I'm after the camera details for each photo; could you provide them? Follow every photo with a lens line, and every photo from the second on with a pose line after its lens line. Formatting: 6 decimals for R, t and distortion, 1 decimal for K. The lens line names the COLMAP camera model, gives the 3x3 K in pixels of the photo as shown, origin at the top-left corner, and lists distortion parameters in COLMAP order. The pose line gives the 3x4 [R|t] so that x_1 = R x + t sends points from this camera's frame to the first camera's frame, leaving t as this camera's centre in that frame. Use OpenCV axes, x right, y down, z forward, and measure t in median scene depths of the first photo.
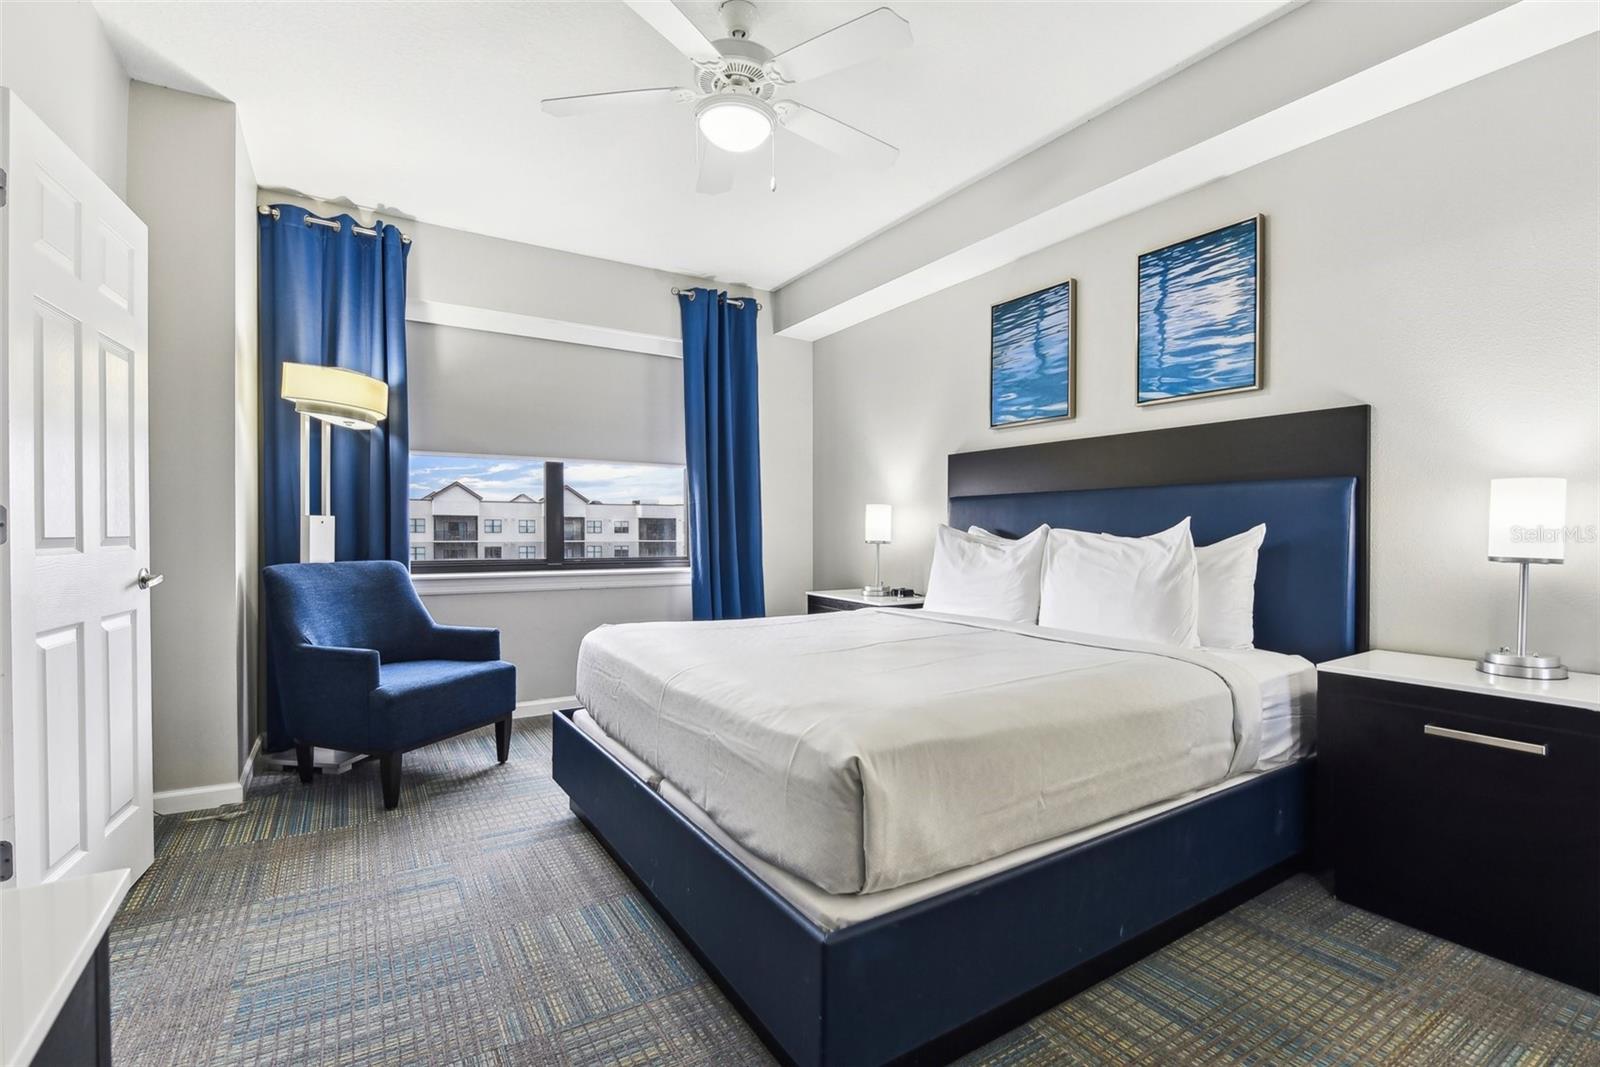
lens RADIAL K [[742.8, 0, 805.2], [0, 742.8, 533.1], [0, 0, 1]] dist [-0.016943, 0.000345]
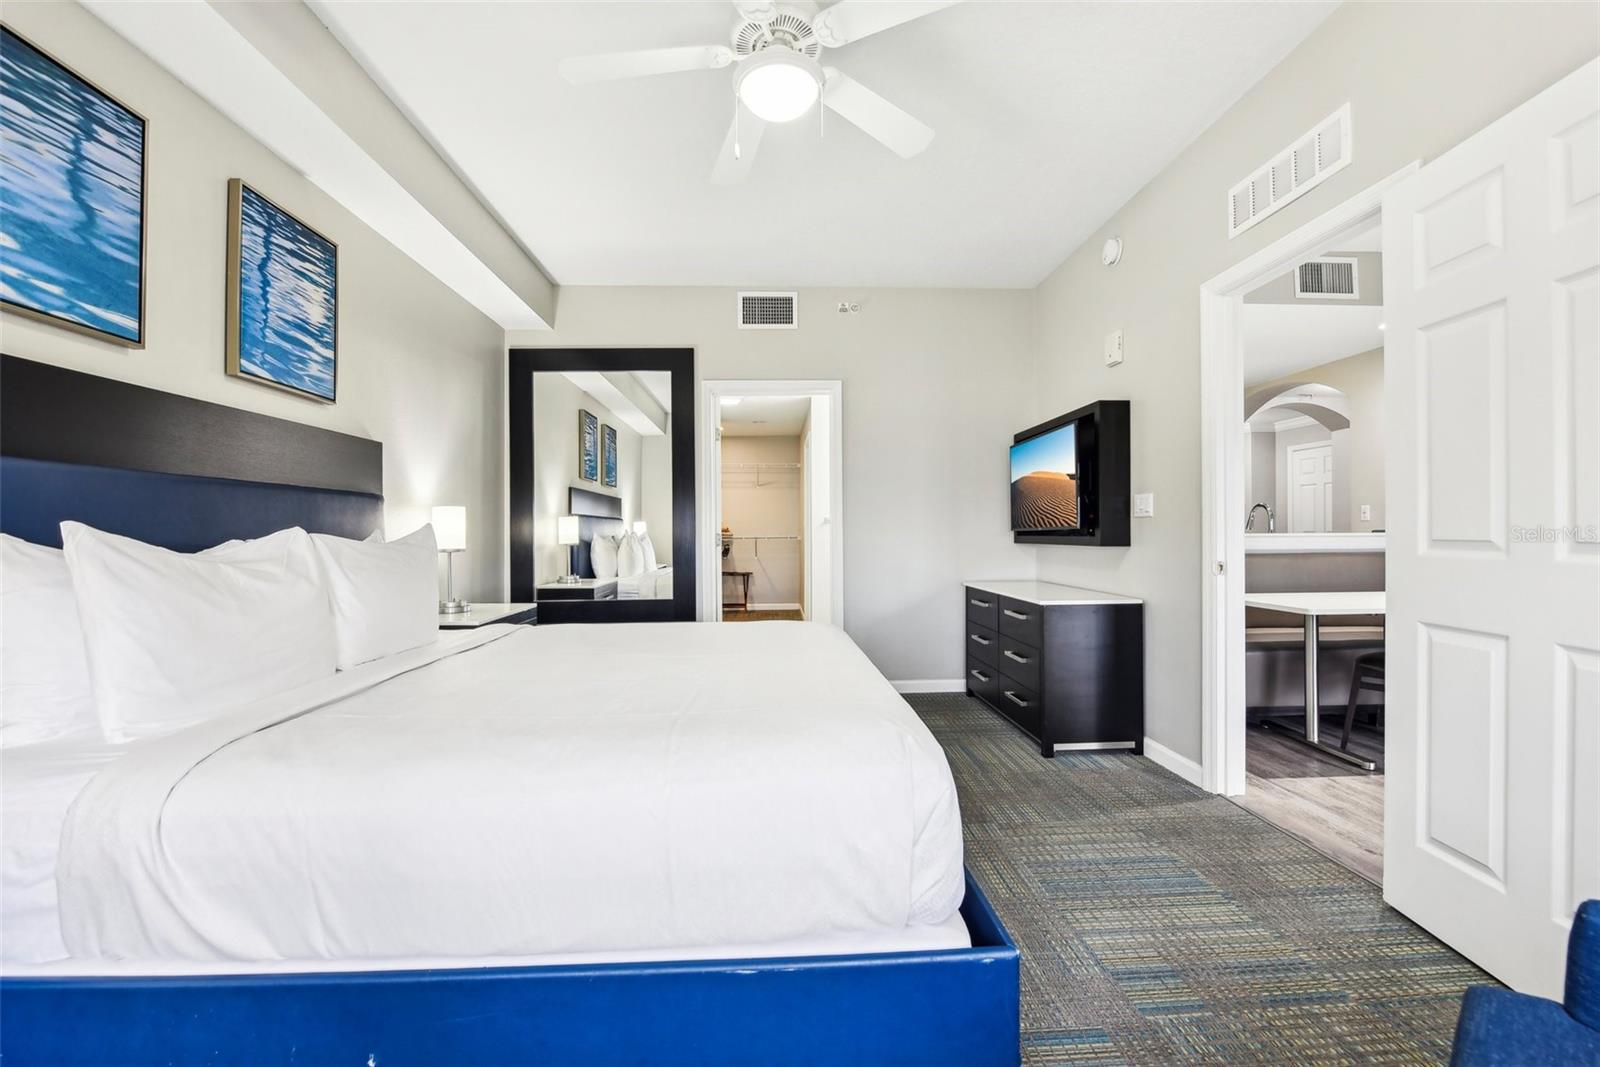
lens RADIAL K [[647.4, 0, 790.5], [0, 647.4, 536.8], [0, 0, 1]] dist [-0.010980, -0.001015]
pose [[-0.855246, -0.003950, 0.518208, -0.402020], [0.000391, 0.999966, 0.008269, -0.008347], [-0.518223, 0.007275, -0.855215, 1.310648]]
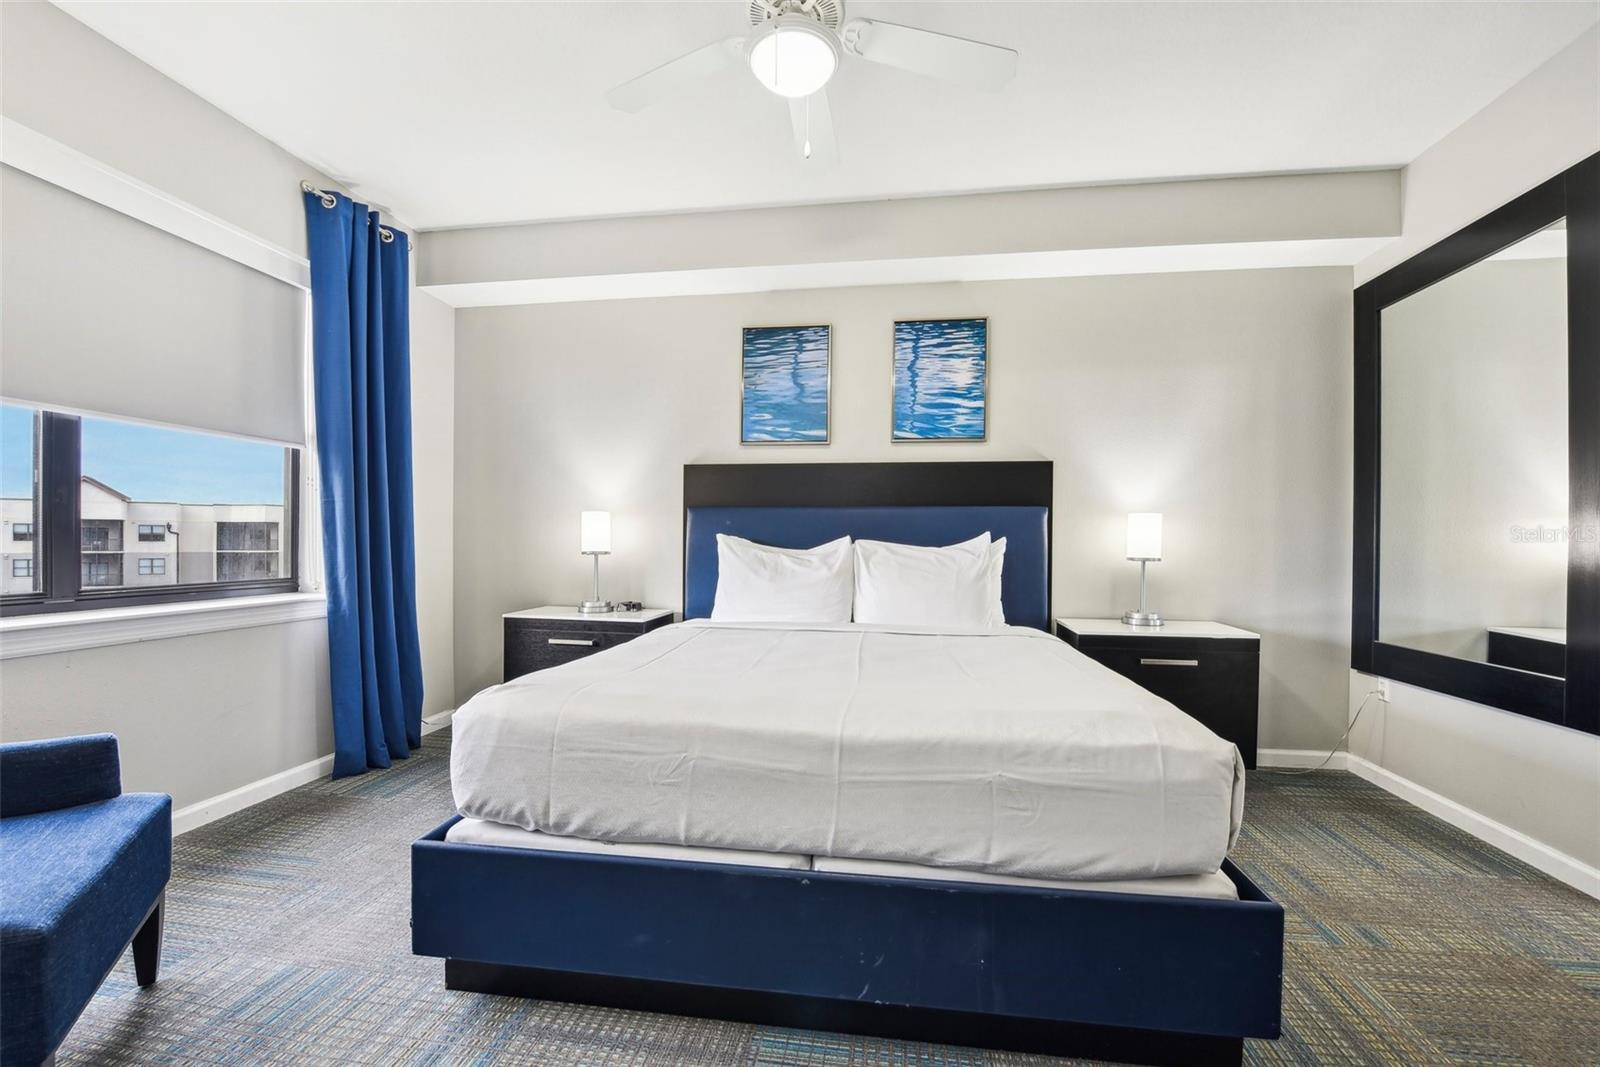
lens RADIAL K [[672.4, 0, 808.5], [0, 672.4, 543.9], [0, 0, 1]] dist [-0.012134, -0.002897]
pose [[0.642231, -0.003511, 0.766503, -0.525490], [-0.001952, 0.999979, 0.006216, -0.006141], [-0.766509, -0.005488, 0.642210, 0.389983]]
